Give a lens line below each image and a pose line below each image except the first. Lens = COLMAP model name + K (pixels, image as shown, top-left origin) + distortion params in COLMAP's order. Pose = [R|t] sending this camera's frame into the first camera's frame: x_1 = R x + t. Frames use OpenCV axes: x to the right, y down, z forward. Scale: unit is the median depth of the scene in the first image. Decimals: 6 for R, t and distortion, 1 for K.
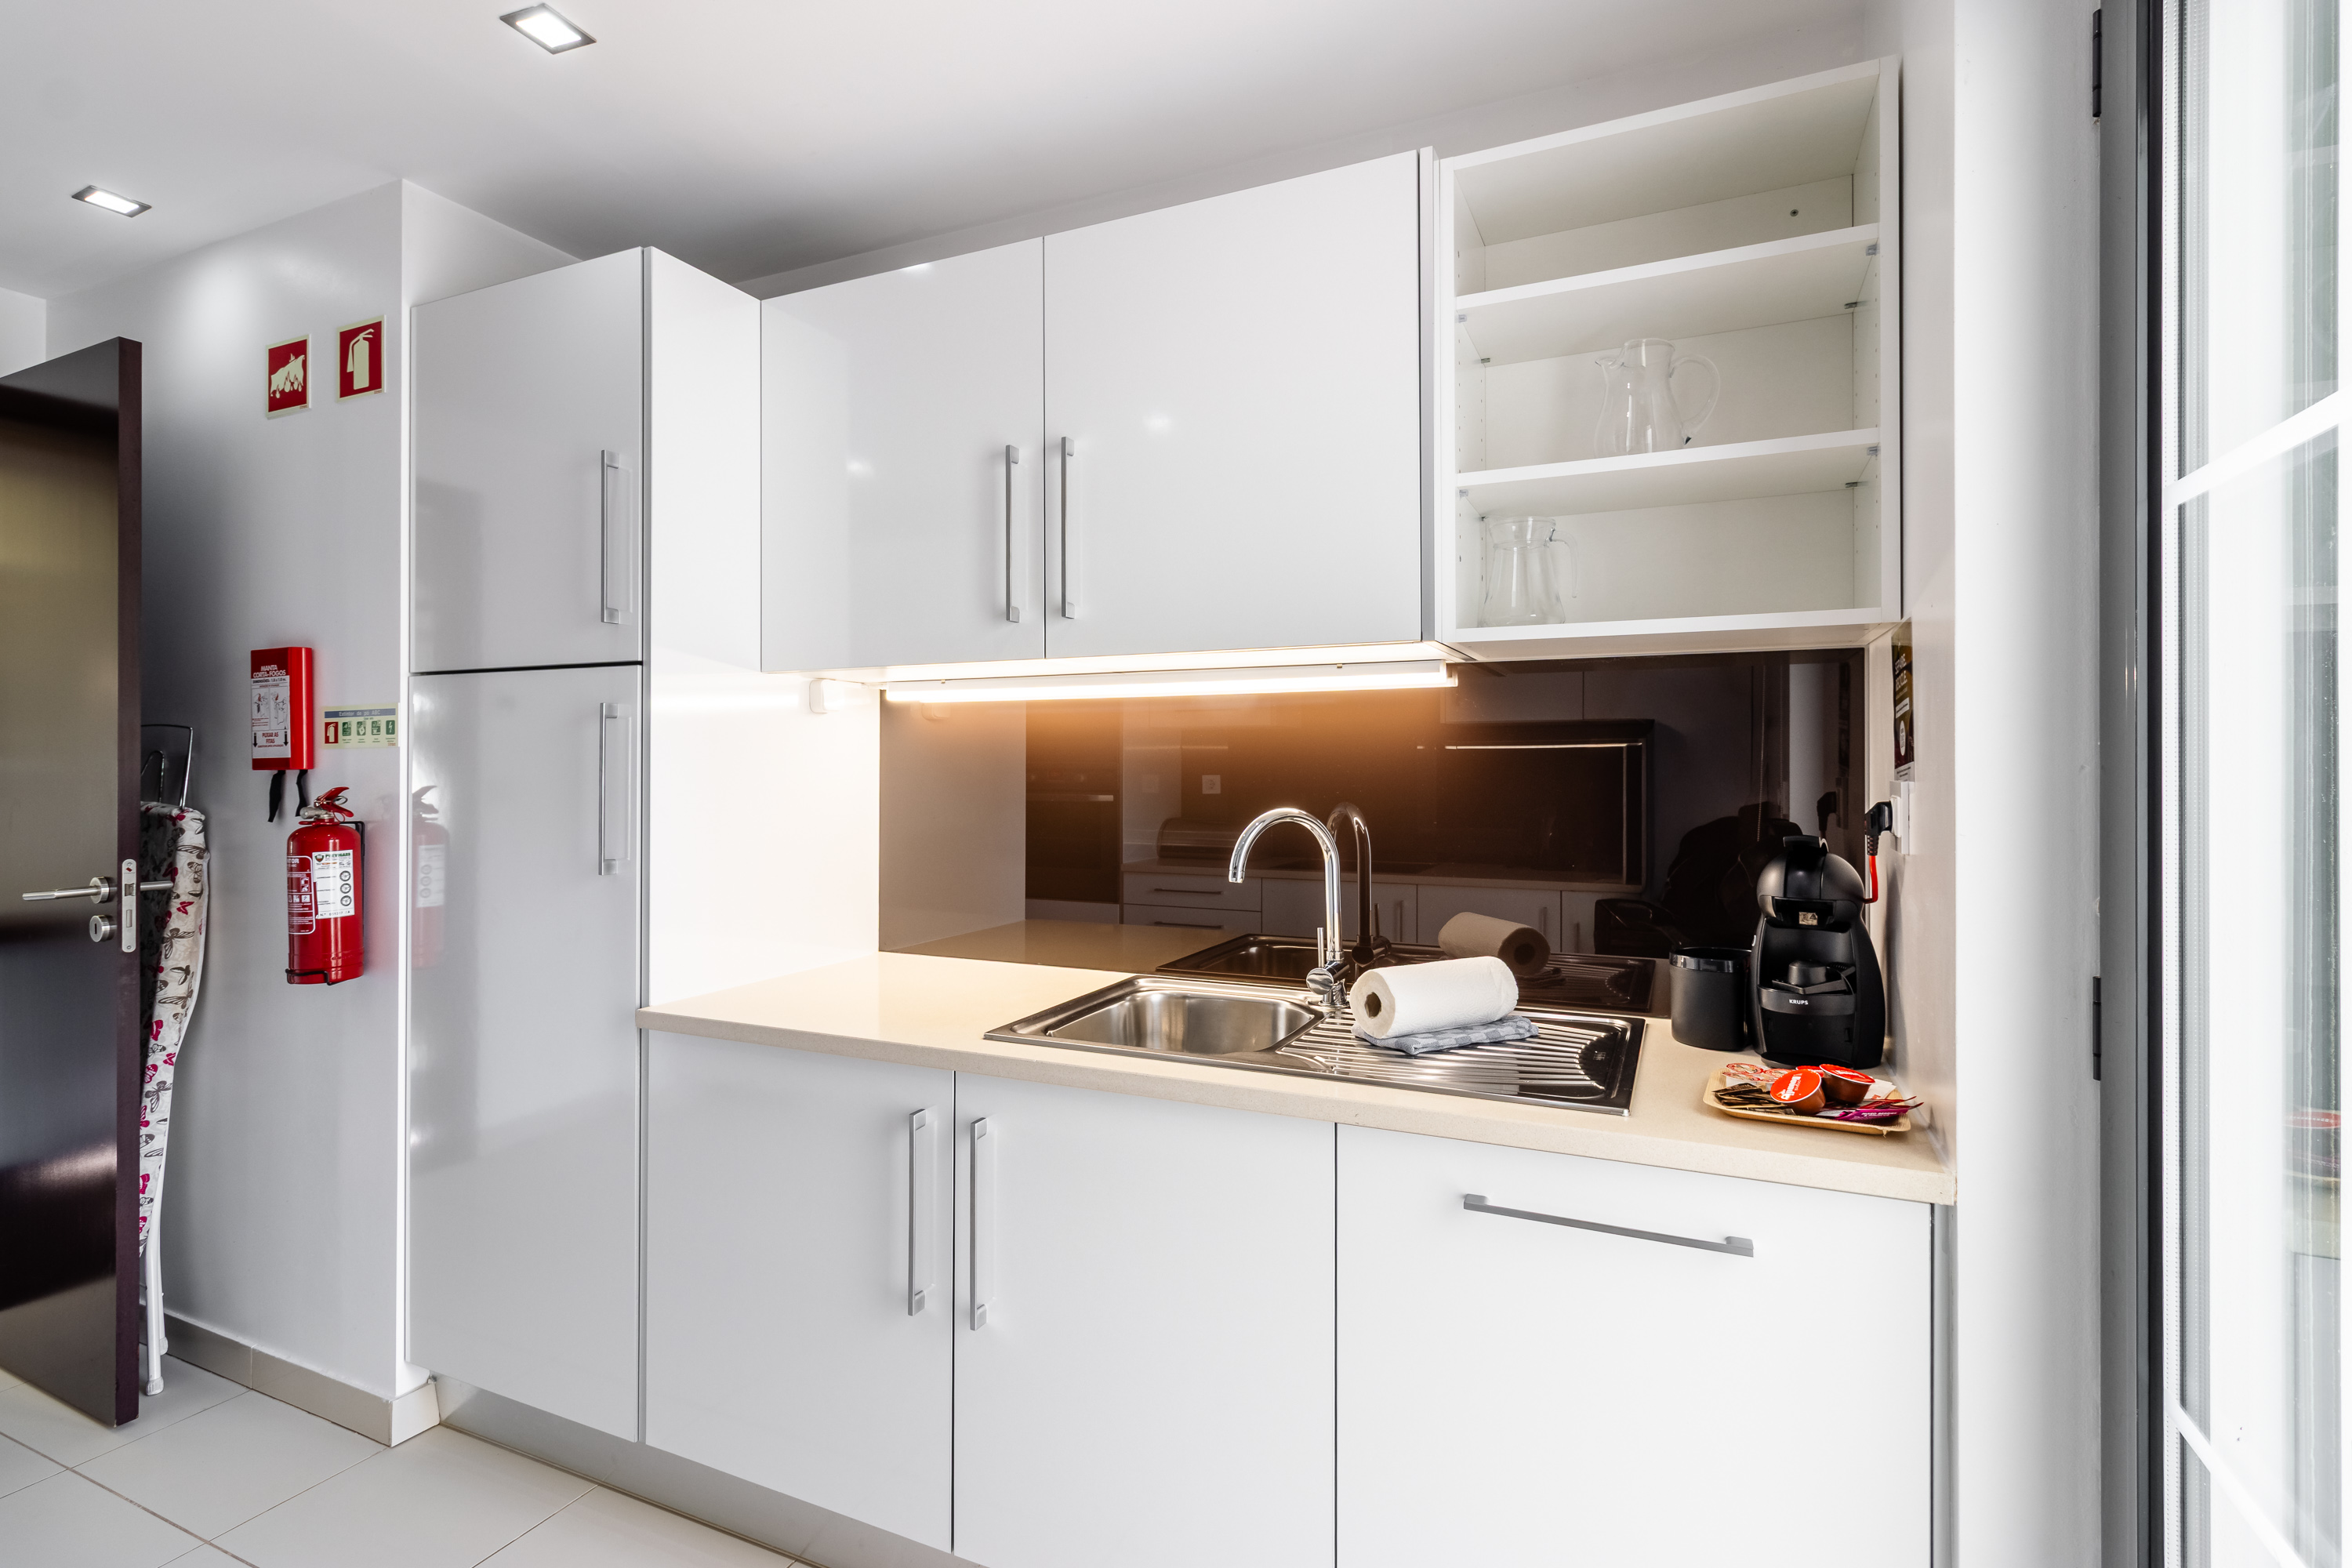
lens RADIAL K [[1083.7, 0, 1165.8], [0, 1083.7, 746.2], [0, 0, 1]] dist [0.003411, 0.000691]
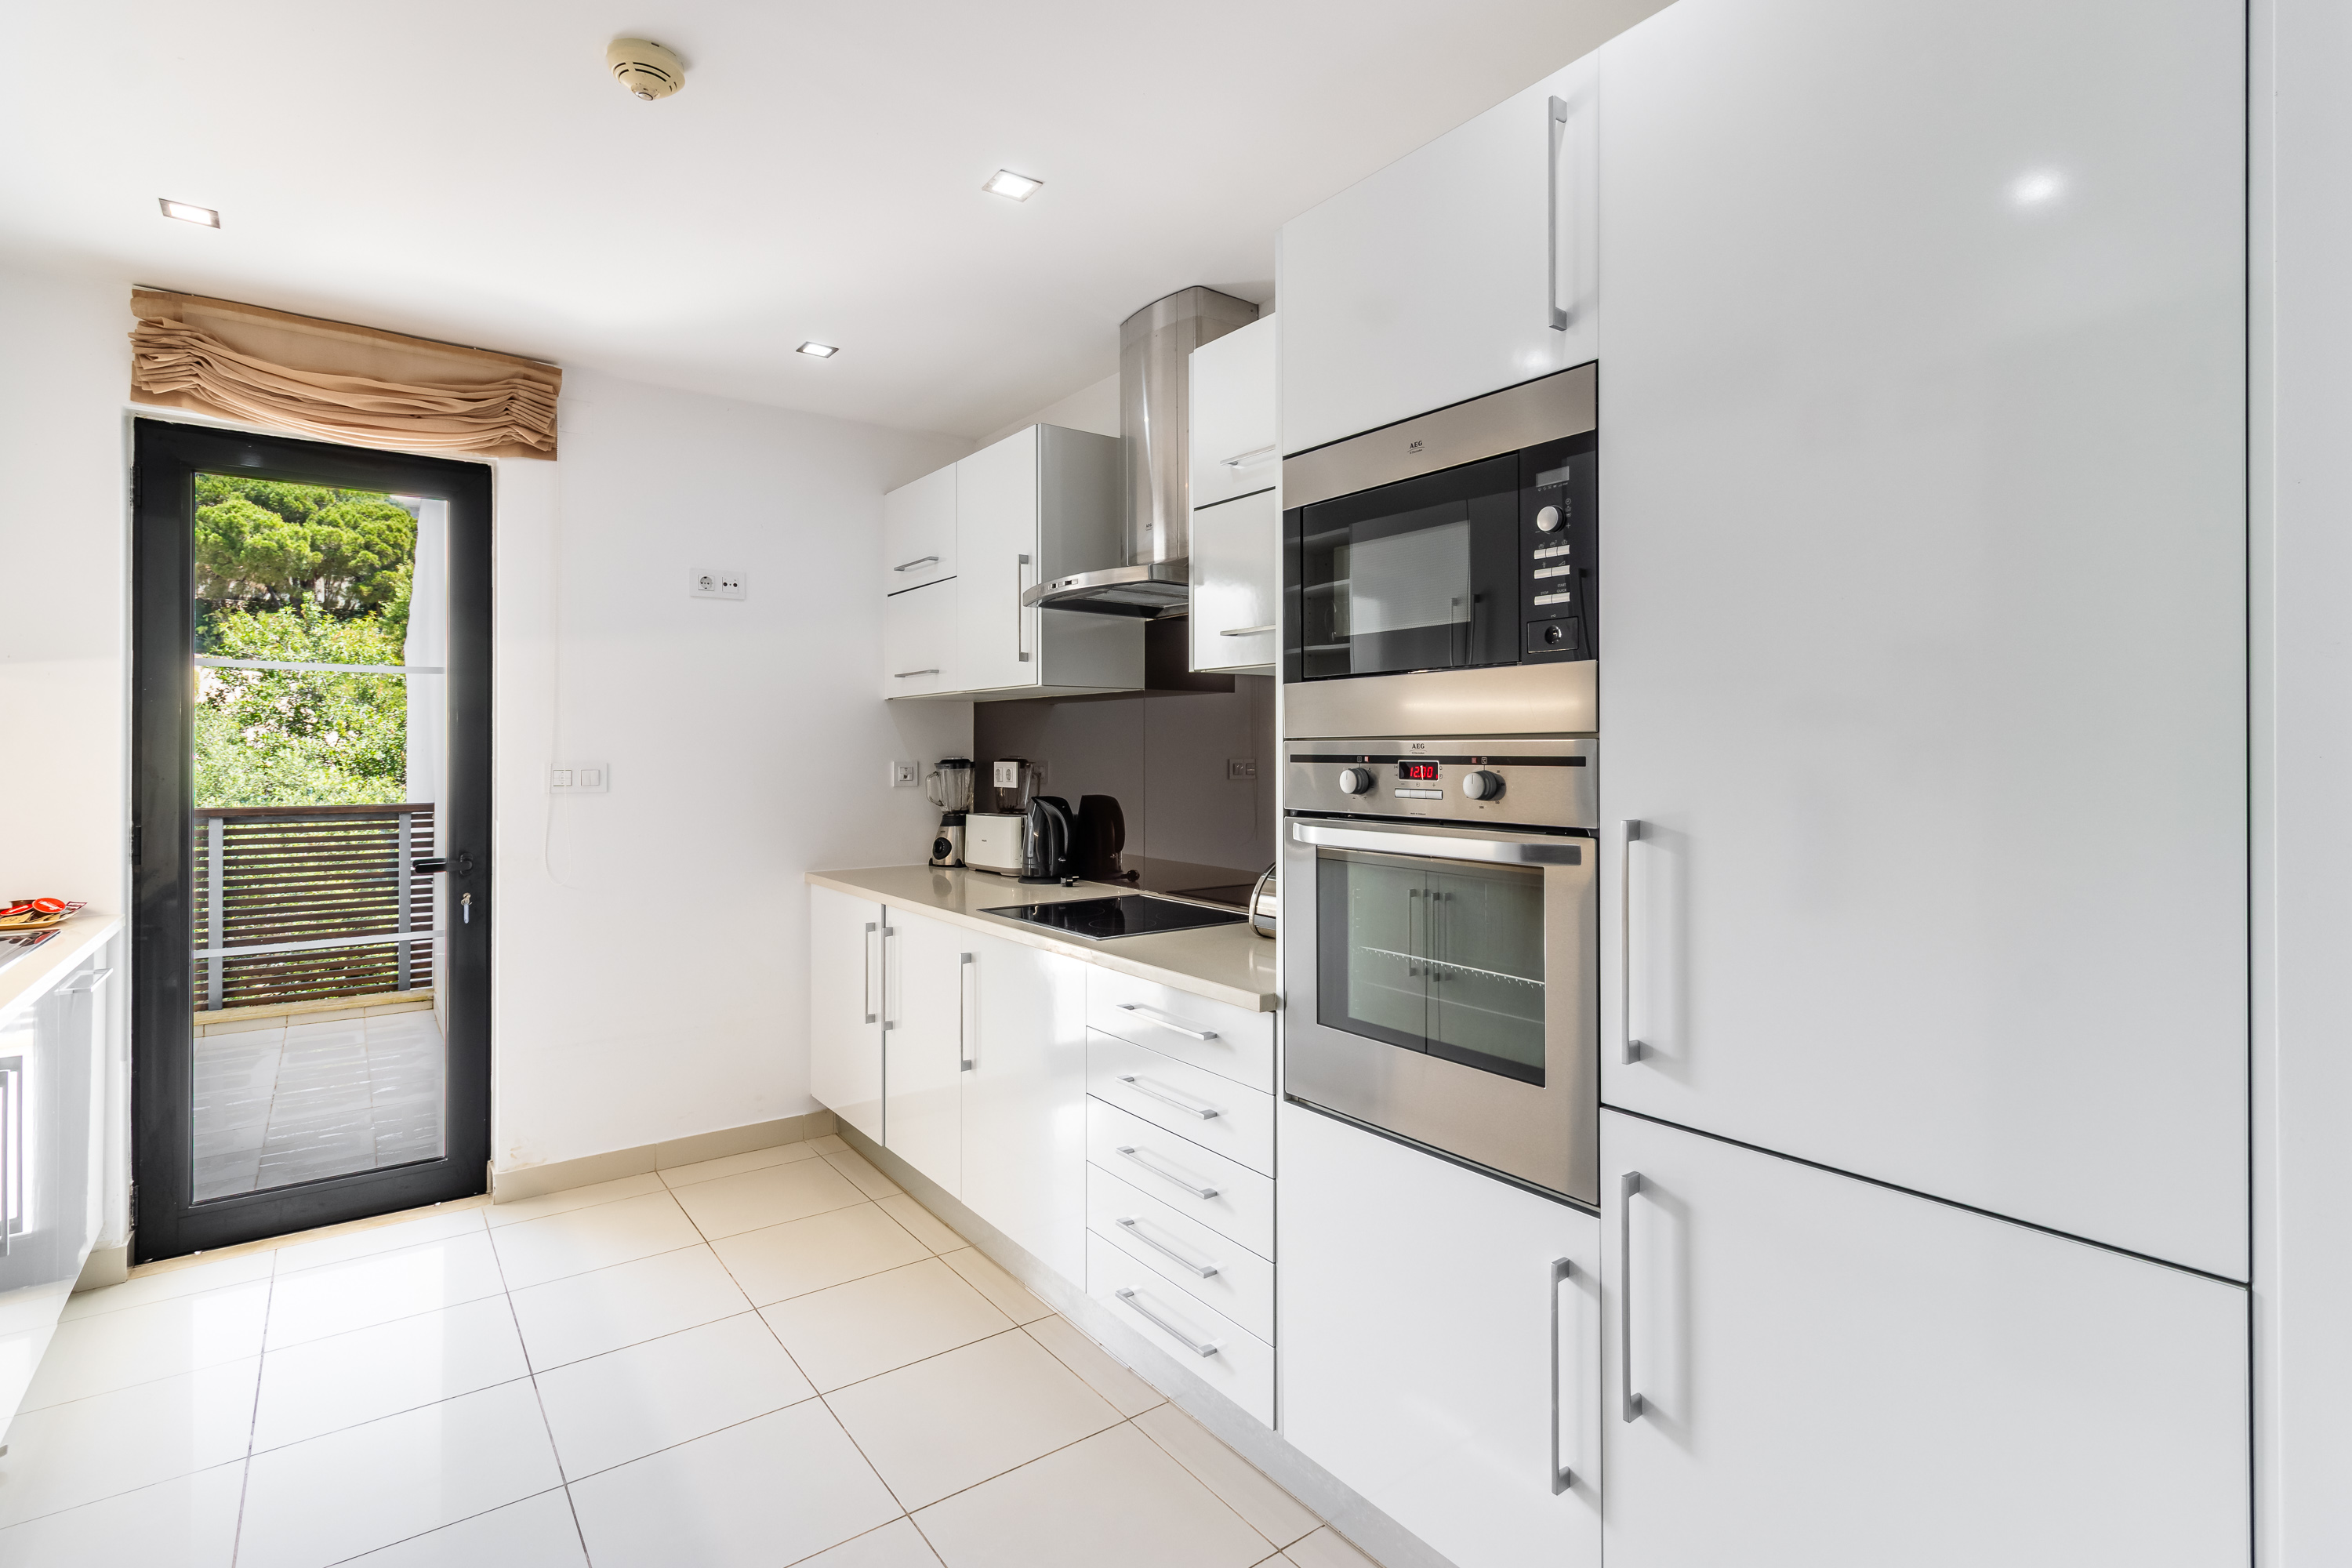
lens RADIAL K [[1083.7, 0, 1165.8], [0, 1083.7, 746.2], [0, 0, 1]] dist [0.003411, 0.000691]
pose [[0.886919, 0.000571, -0.461924, 0.704594], [0.003208, 0.999968, 0.007395, -0.004217], [0.461914, -0.008040, 0.886888, -0.312034]]
